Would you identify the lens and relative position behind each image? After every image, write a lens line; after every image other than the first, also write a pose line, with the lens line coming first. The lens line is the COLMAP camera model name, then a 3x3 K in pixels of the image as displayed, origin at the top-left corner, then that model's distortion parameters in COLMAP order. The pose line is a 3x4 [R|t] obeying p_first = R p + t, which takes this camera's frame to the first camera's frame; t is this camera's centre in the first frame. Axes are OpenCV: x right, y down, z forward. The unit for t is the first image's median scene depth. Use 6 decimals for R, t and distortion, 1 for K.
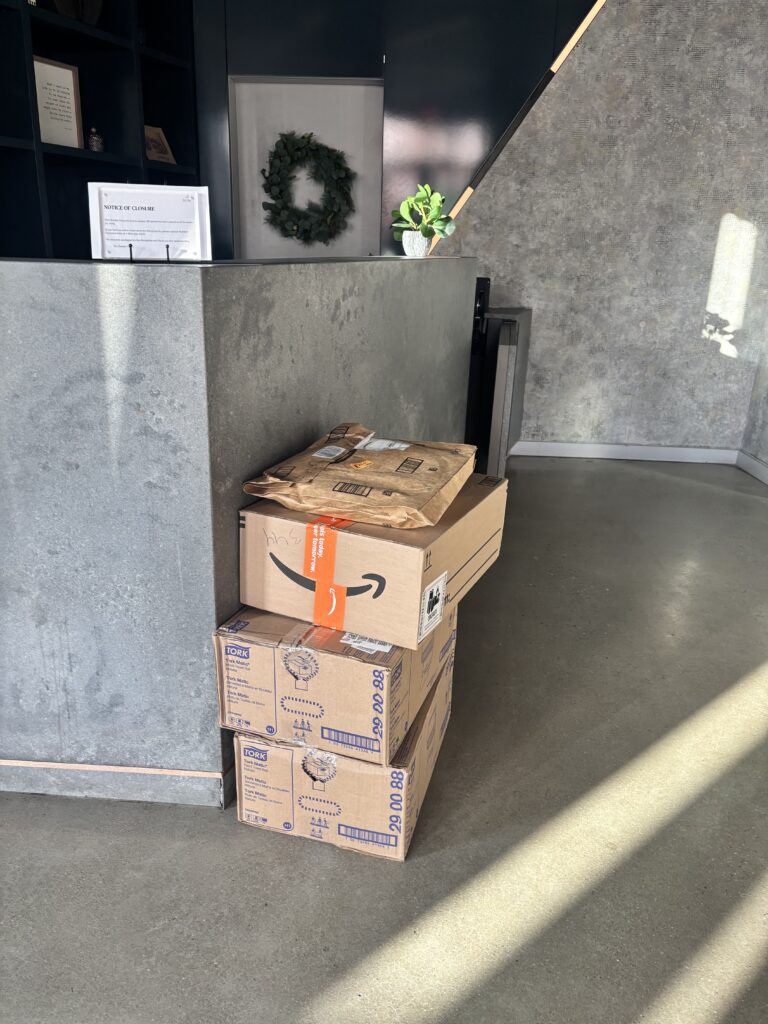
lens RADIAL K [[786.6, 0, 385.0], [0, 786.6, 508.8], [0, 0, 1]] dist [0.009916, 0.006308]
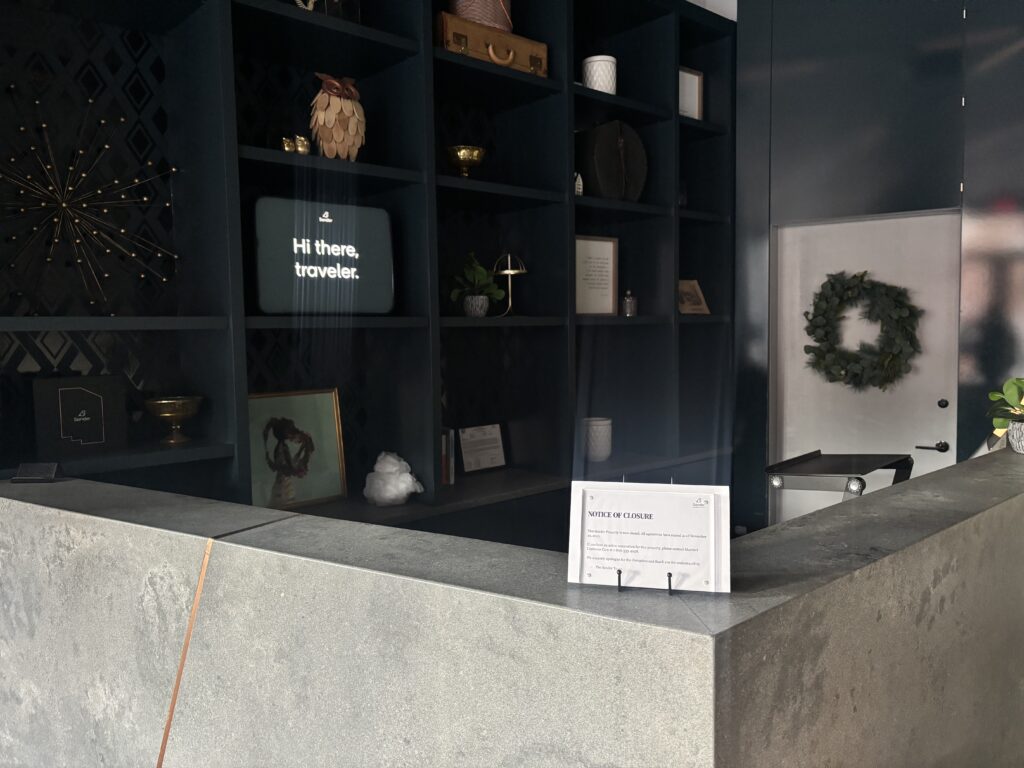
lens RADIAL K [[786.6, 0, 514.3], [0, 786.6, 386.1], [0, 0, 1]] dist [0.009916, 0.006308]
pose [[0.879804, -0.011458, -0.475198, -0.025466], [-0.108992, 0.968211, -0.225140, -0.132117], [0.462672, 0.249872, 0.850587, 0.122001]]
